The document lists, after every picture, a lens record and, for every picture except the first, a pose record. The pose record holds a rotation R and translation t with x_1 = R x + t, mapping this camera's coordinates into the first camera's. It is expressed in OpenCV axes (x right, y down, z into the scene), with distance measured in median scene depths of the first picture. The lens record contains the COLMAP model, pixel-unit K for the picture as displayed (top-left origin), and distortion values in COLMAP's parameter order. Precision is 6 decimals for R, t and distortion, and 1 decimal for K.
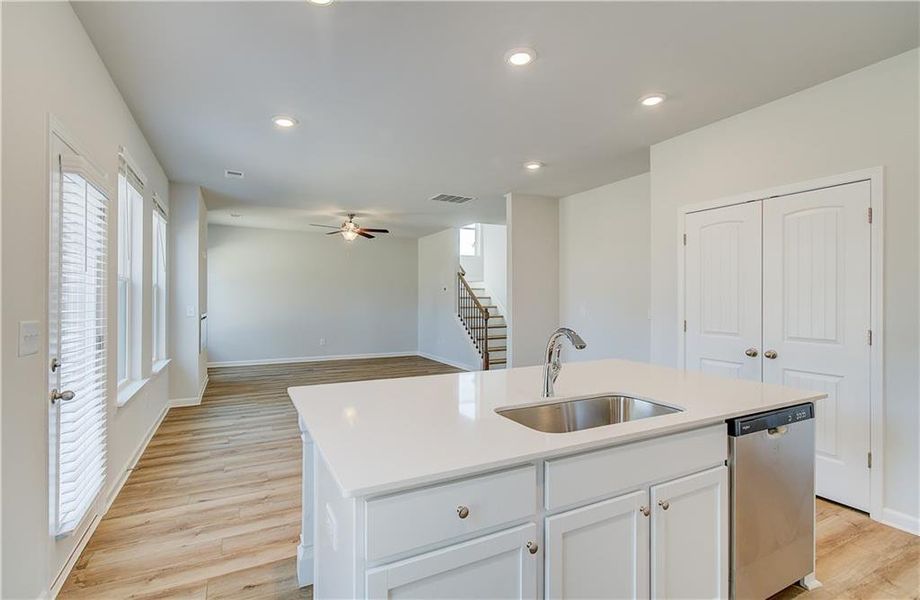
lens RADIAL K [[430.7, 0, 460.0], [0, 430.7, 300.0], [0, 0, 1]] dist [0.000698, 0.000195]
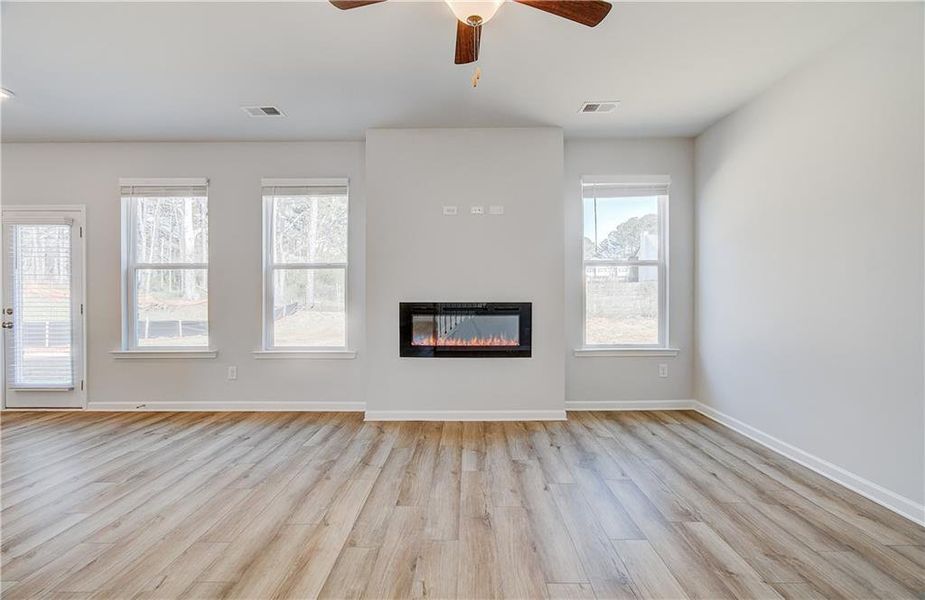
lens RADIAL K [[399.9, 0, 464.8], [0, 399.9, 301.4], [0, 0, 1]] dist [-0.002071, 0.001191]
pose [[-0.468624, 0.008407, -0.883358, -0.086278], [-0.000280, 0.999953, 0.009665, 0.032498], [0.883398, 0.004777, -0.468600, 1.807158]]
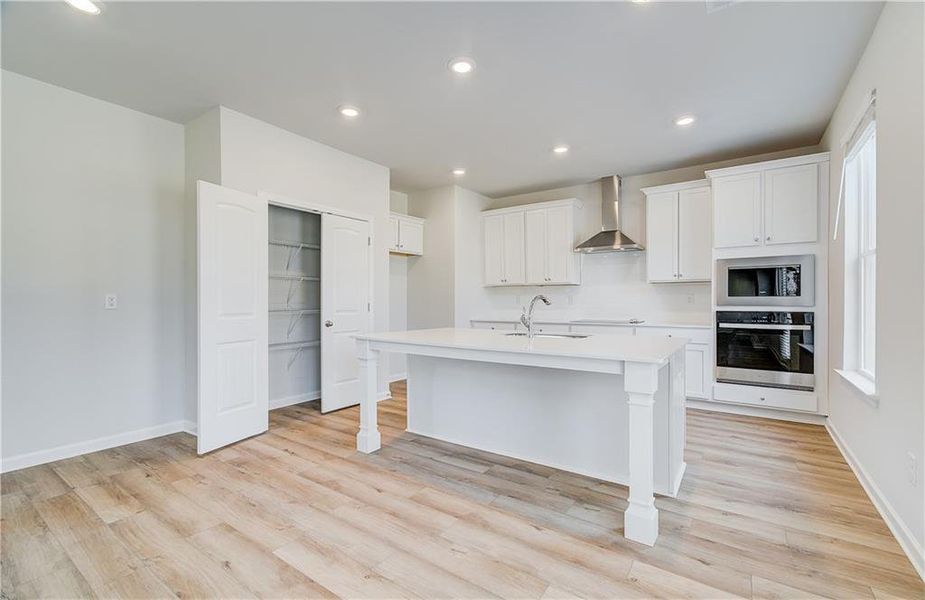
lens RADIAL K [[399.9, 0, 464.8], [0, 399.9, 301.4], [0, 0, 1]] dist [-0.002071, 0.001191]
pose [[-0.461965, -0.006745, 0.886872, -0.461855], [0.000041, 0.999971, 0.007627, 0.030218], [-0.886898, 0.003560, -0.461951, 0.846979]]
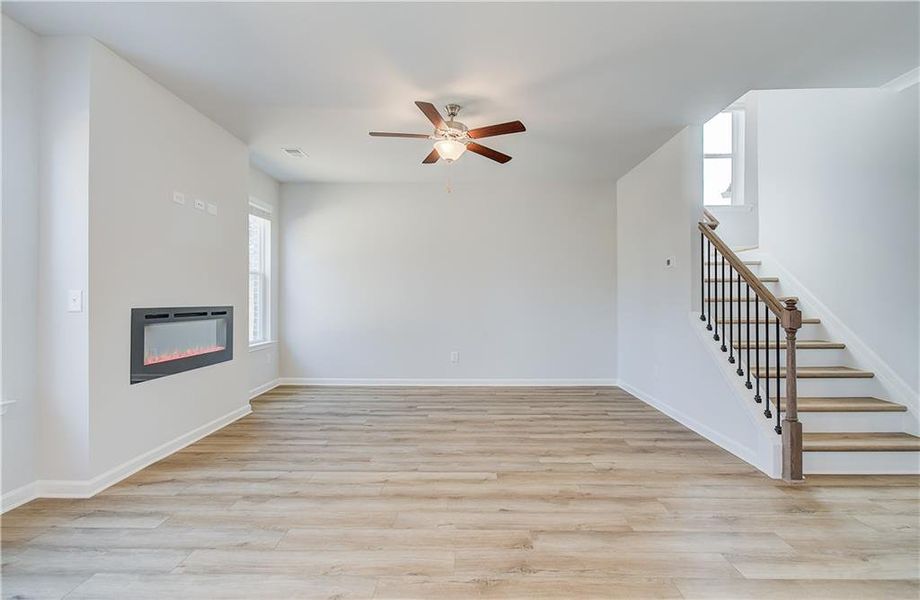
lens RADIAL K [[425.9, 0, 461.4], [0, 425.9, 296.7], [0, 0, 1]] dist [0.000548, -0.000714]
pose [[0.878373, -0.006386, -0.477933, -0.021943], [0.003133, 0.999966, -0.007602, 0.031545], [0.477966, 0.005180, 0.878363, 0.951292]]
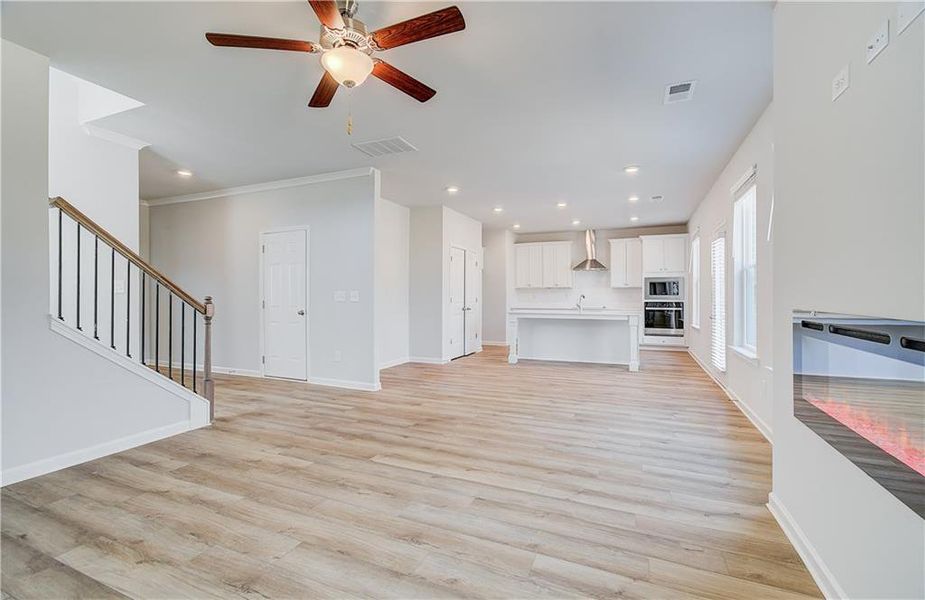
lens RADIAL K [[399.9, 0, 464.8], [0, 399.9, 301.4], [0, 0, 1]] dist [-0.002071, 0.001191]
pose [[-0.629026, -0.013245, 0.777271, -0.888253], [-0.001941, 0.999878, 0.015467, 0.028338], [-0.777382, 0.008221, -0.628975, 1.836490]]
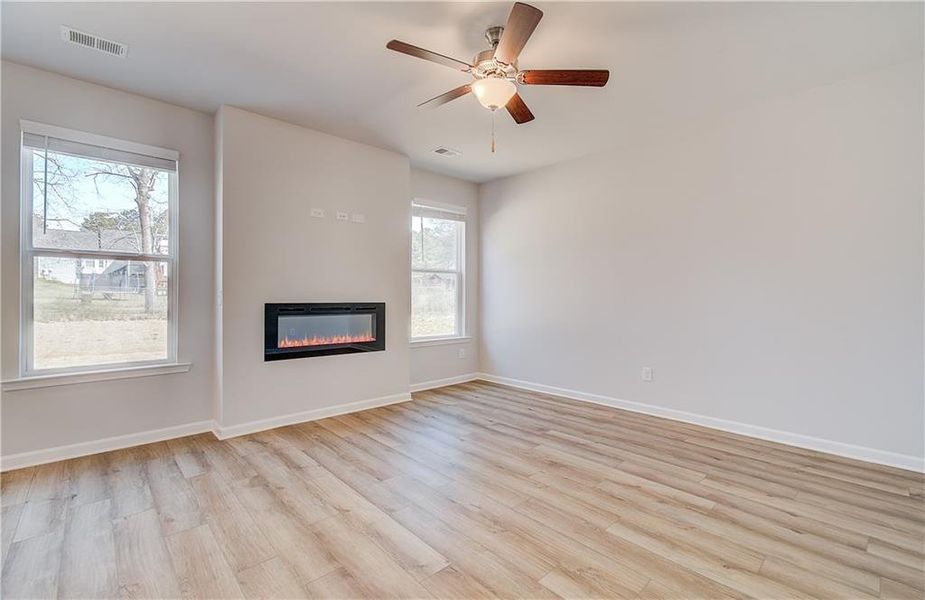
lens RADIAL K [[404.4, 0, 465.5], [0, 404.4, 295.9], [0, 0, 1]] dist [-0.000463, 0.000375]
pose [[0.261179, -0.003108, -0.965285, 0.104317], [0.000614, 0.999995, -0.003054, 0.031285], [0.965290, 0.000205, 0.261180, 1.460124]]
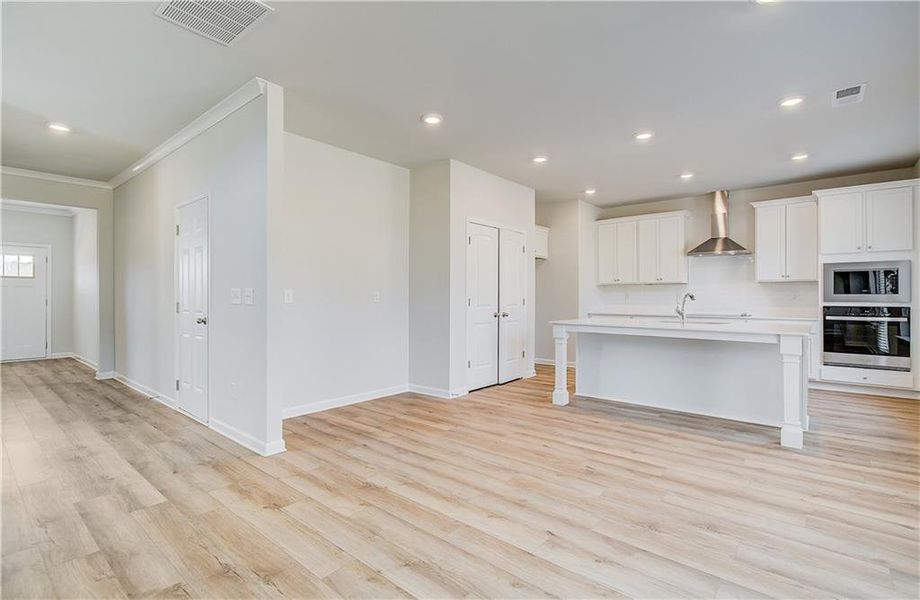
lens RADIAL K [[425.9, 0, 461.4], [0, 425.9, 296.7], [0, 0, 1]] dist [0.000548, -0.000714]
pose [[-0.376388, -0.004144, 0.926453, -0.638174], [-0.001455, 0.999991, 0.003881, 0.030201], [-0.926461, 0.000112, -0.376391, 1.295569]]
